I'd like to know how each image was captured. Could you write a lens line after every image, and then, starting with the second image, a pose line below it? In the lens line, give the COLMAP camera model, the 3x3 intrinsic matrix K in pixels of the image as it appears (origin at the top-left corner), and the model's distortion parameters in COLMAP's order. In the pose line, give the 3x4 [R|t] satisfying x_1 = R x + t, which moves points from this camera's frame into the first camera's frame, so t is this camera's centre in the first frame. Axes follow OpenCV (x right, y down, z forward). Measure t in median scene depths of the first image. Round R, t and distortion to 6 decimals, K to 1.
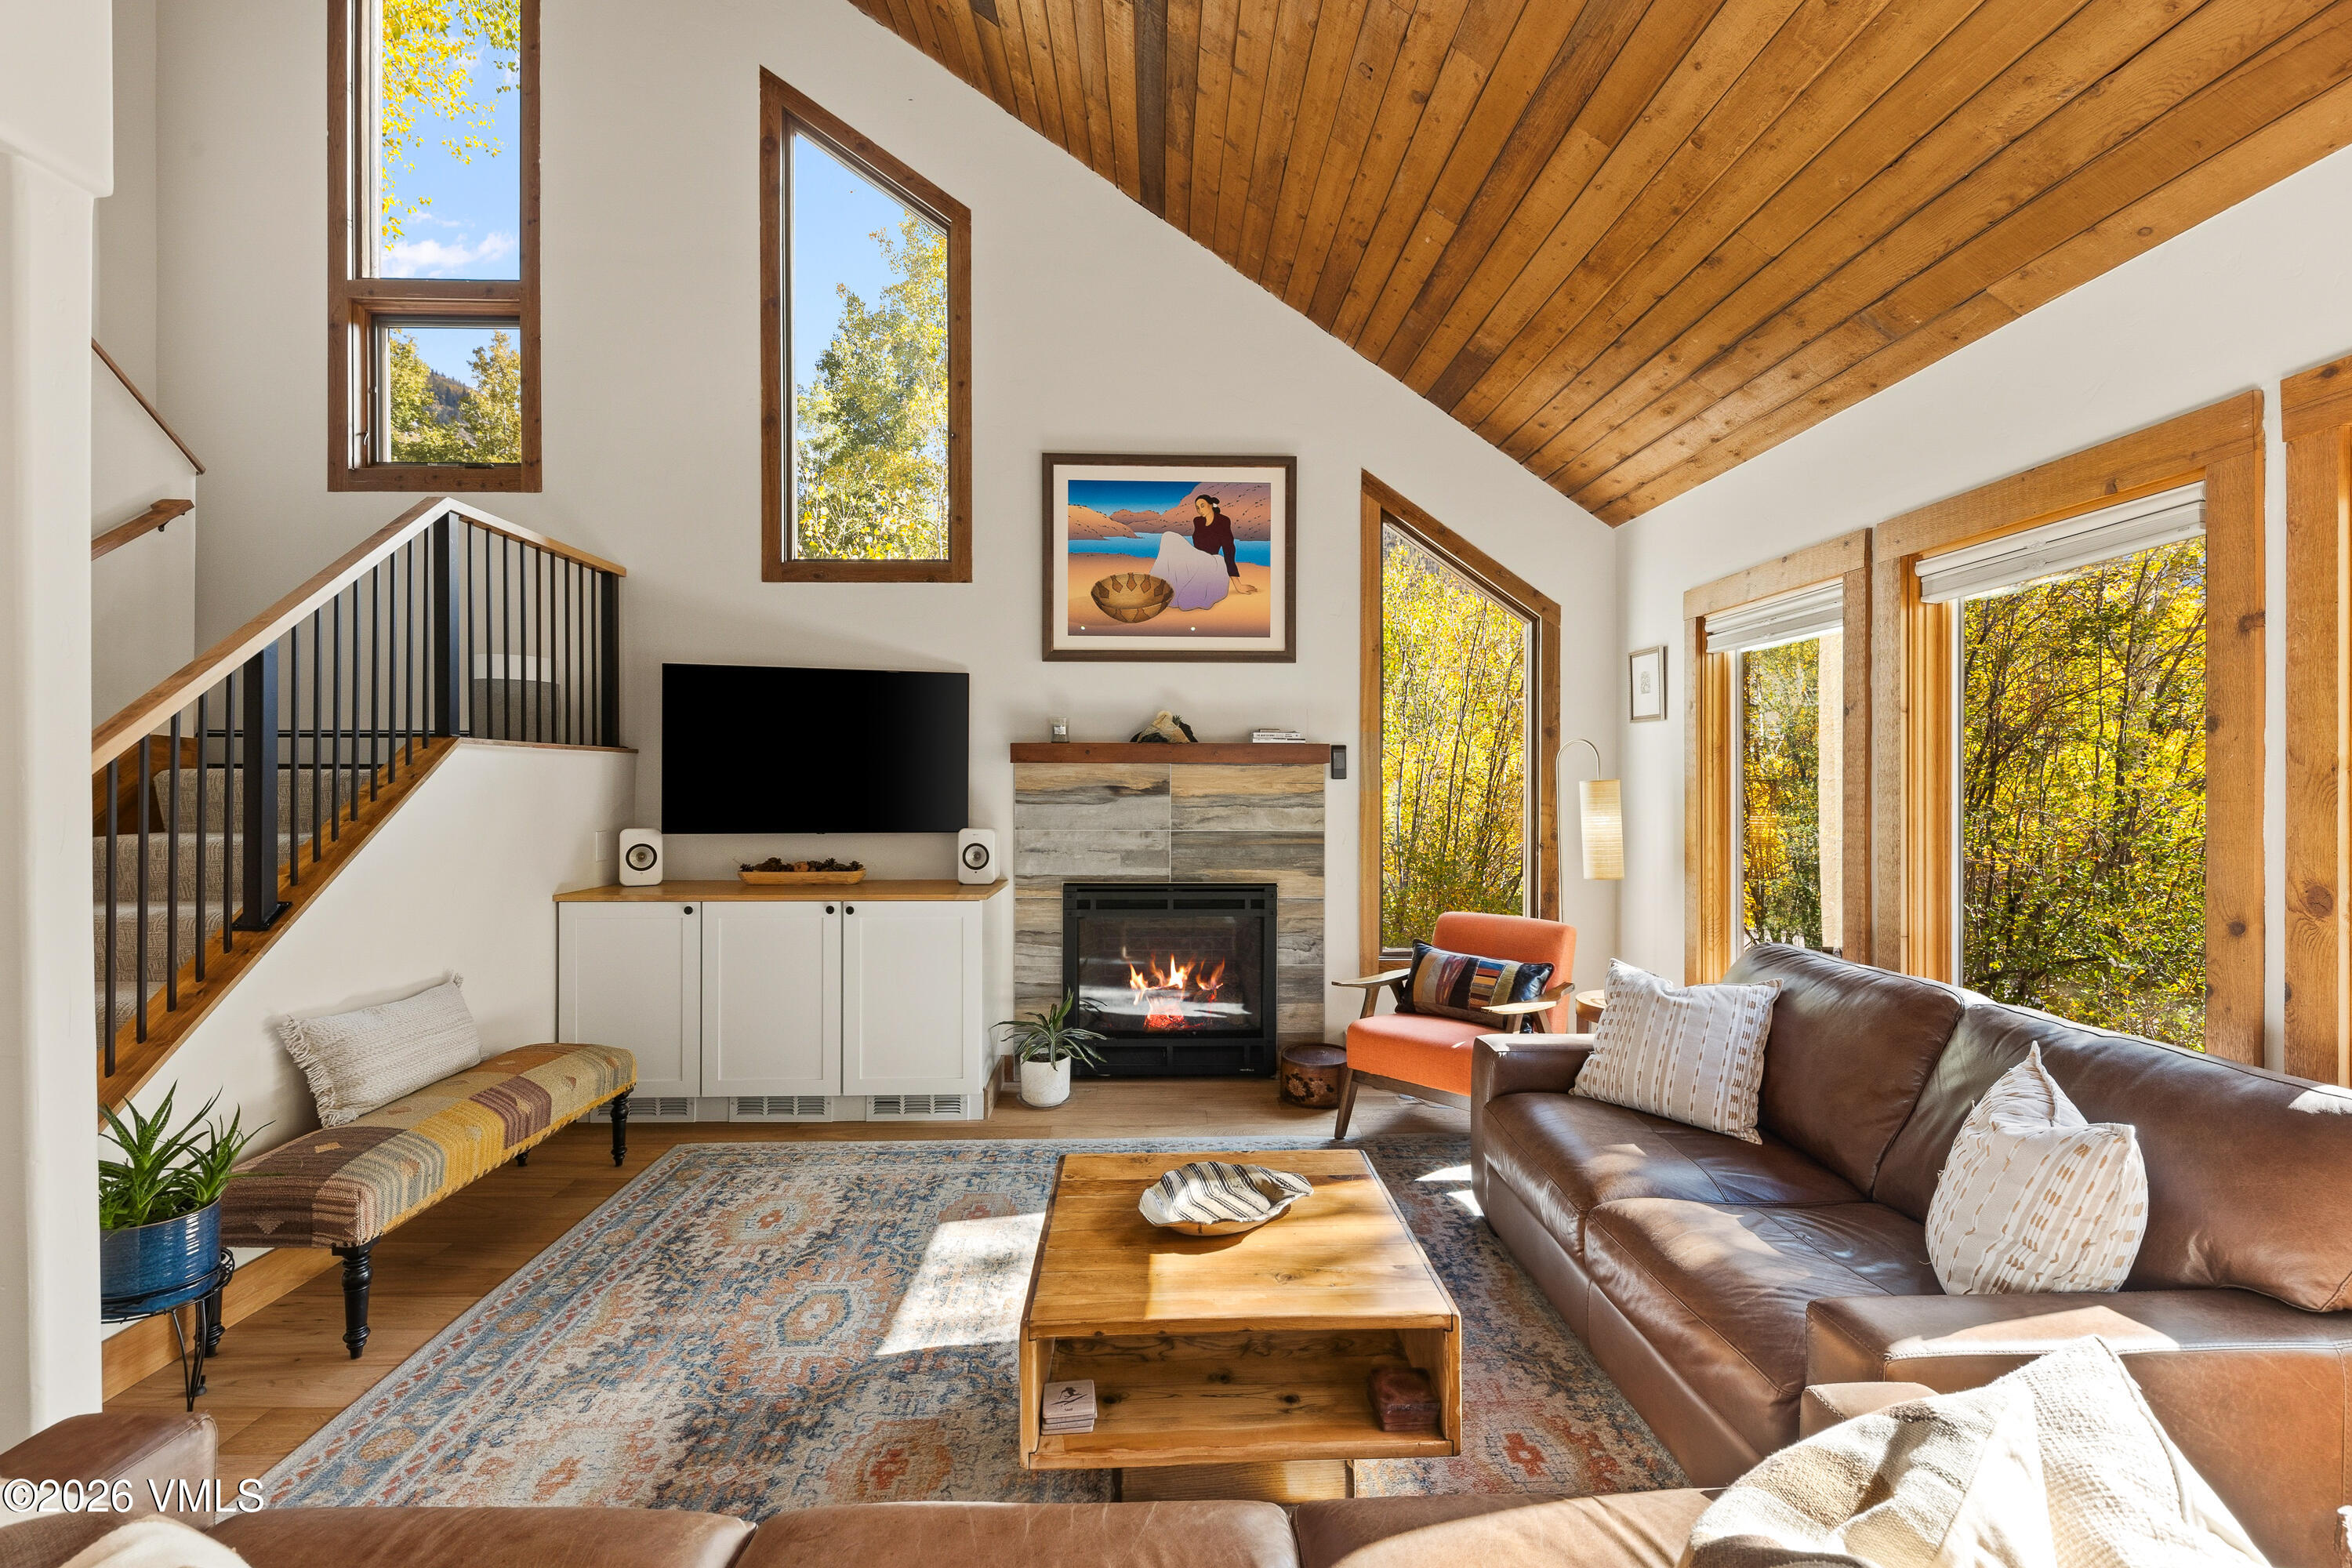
lens RADIAL K [[1001.4, 0, 1157.6], [0, 1001.4, 785.9], [0, 0, 1]] dist [0.016764, -0.008244]
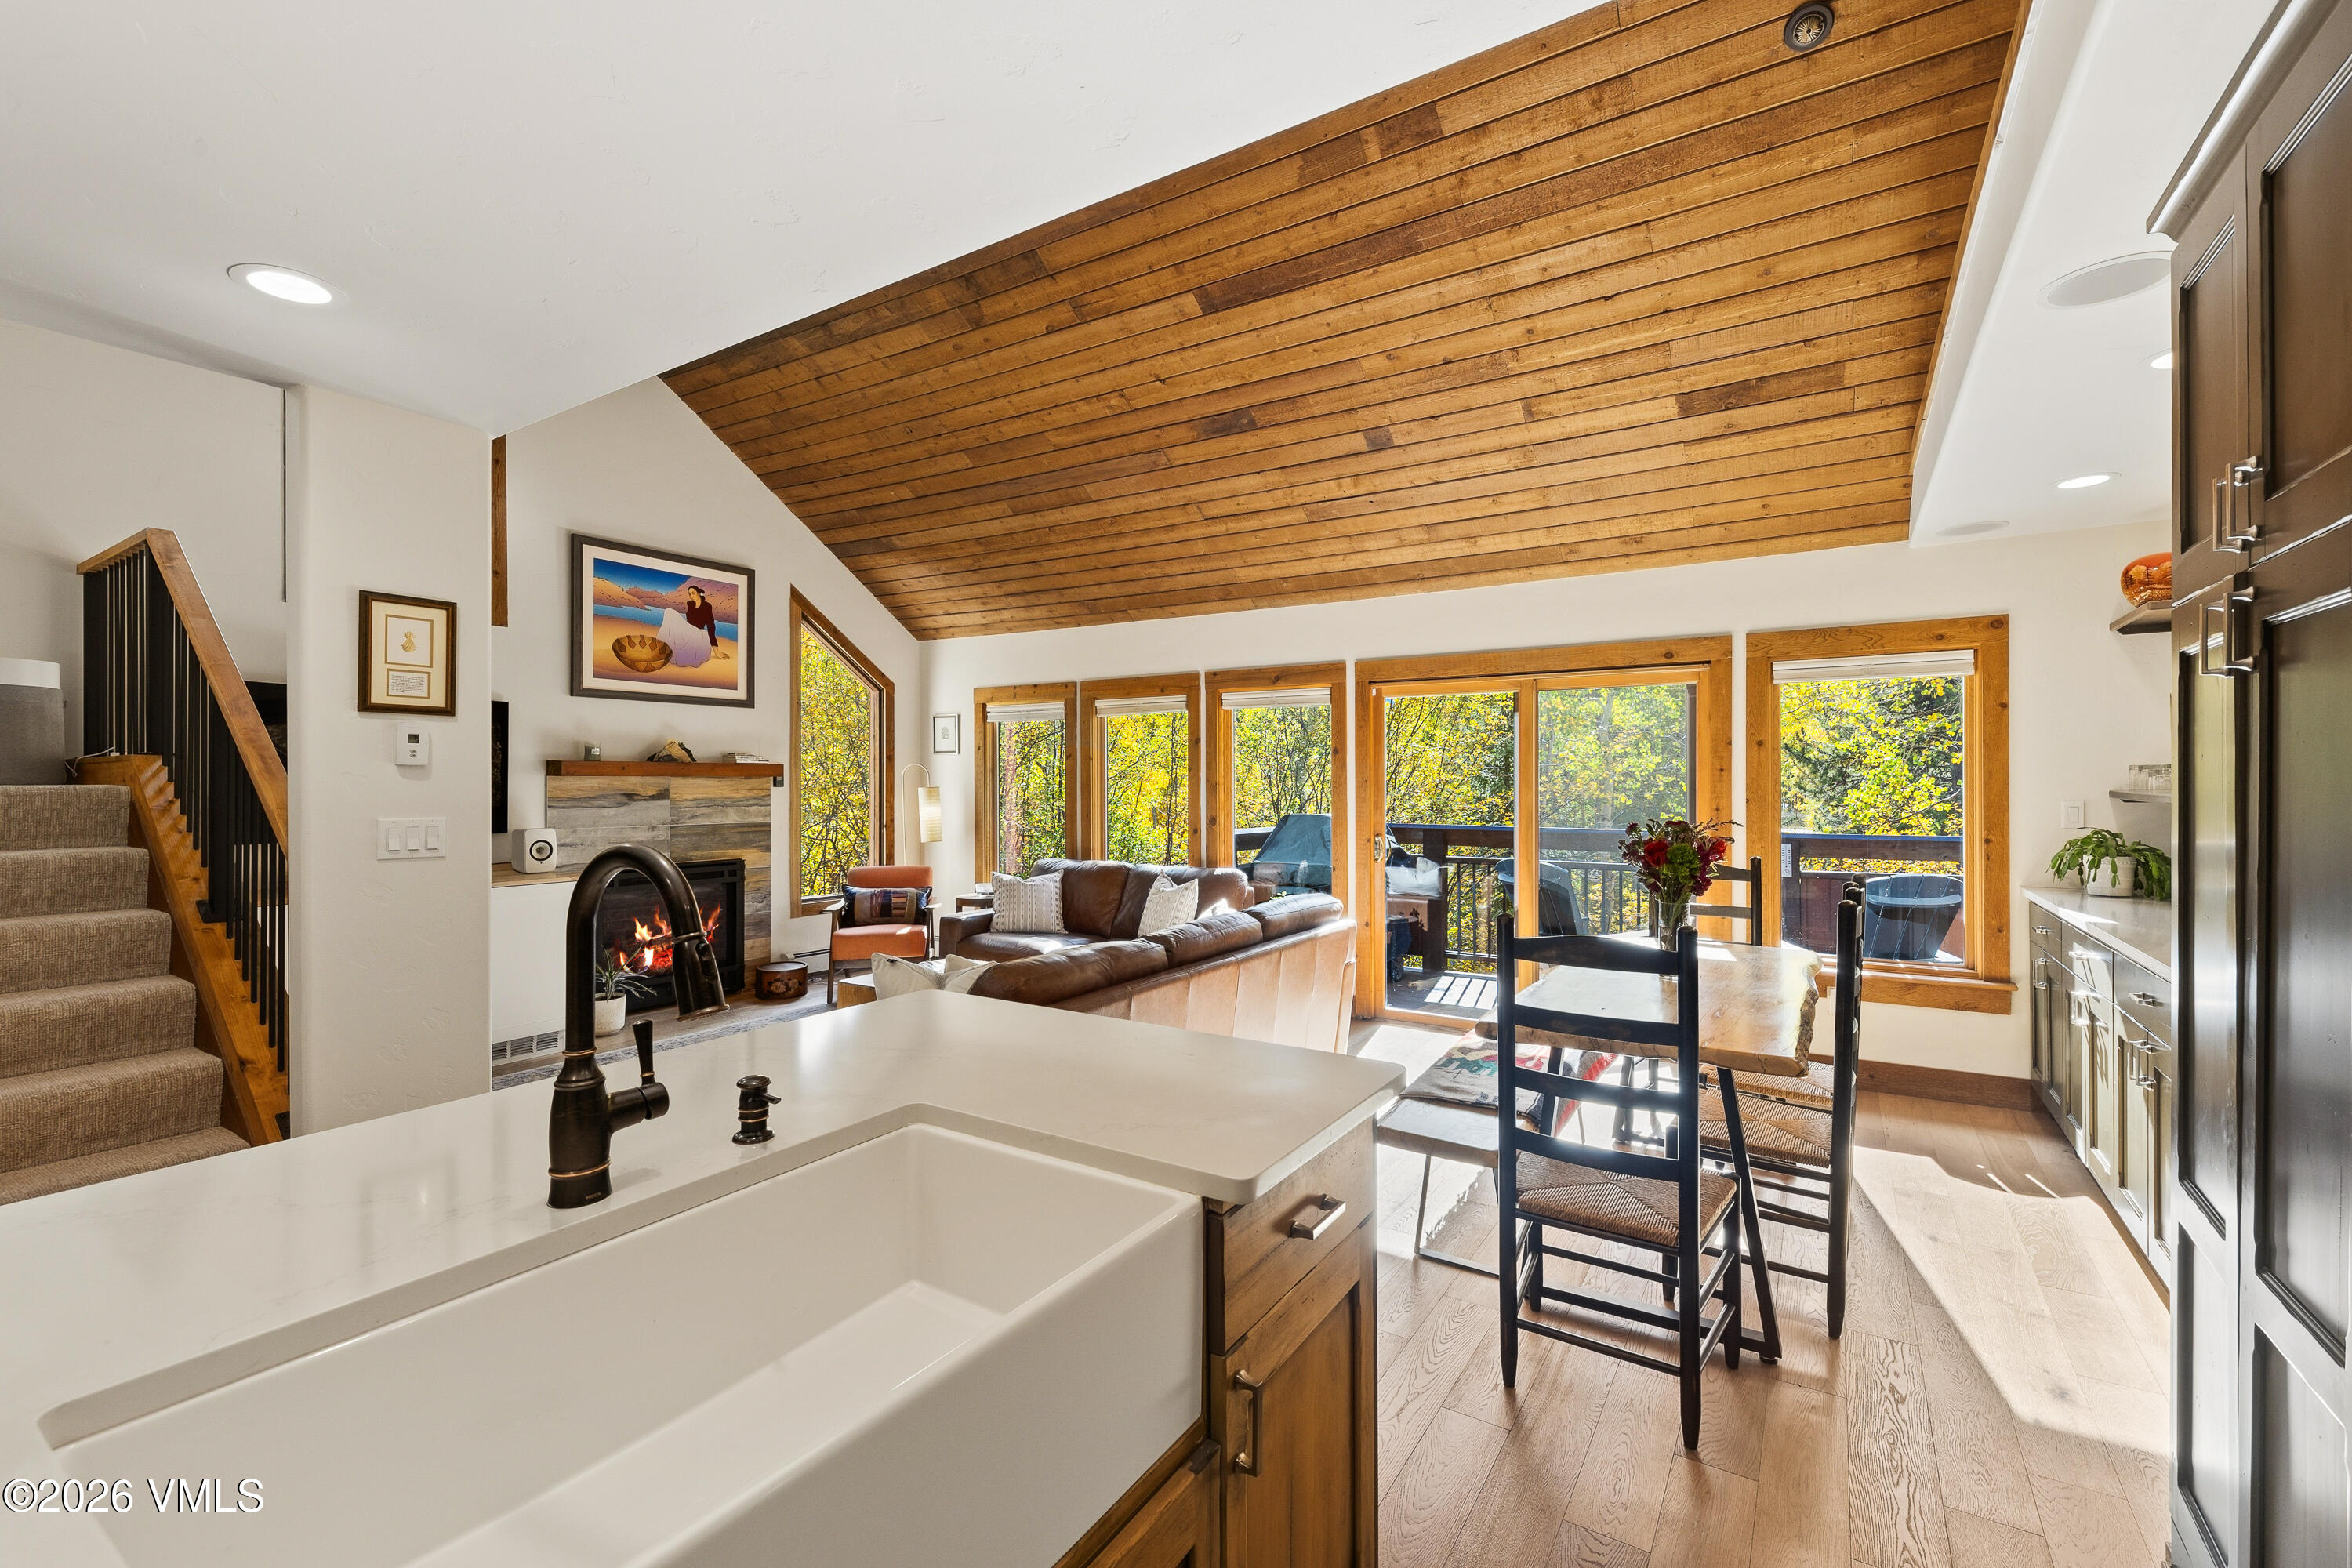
lens RADIAL K [[1001.4, 0, 1183.9], [0, 1001.4, 786.8], [0, 0, 1]] dist [0.016764, -0.008244]
pose [[0.563183, -0.007149, 0.826301, -0.753946], [0.004777, 0.999974, 0.005396, -0.012672], [-0.826318, 0.000909, 0.563203, -0.371756]]
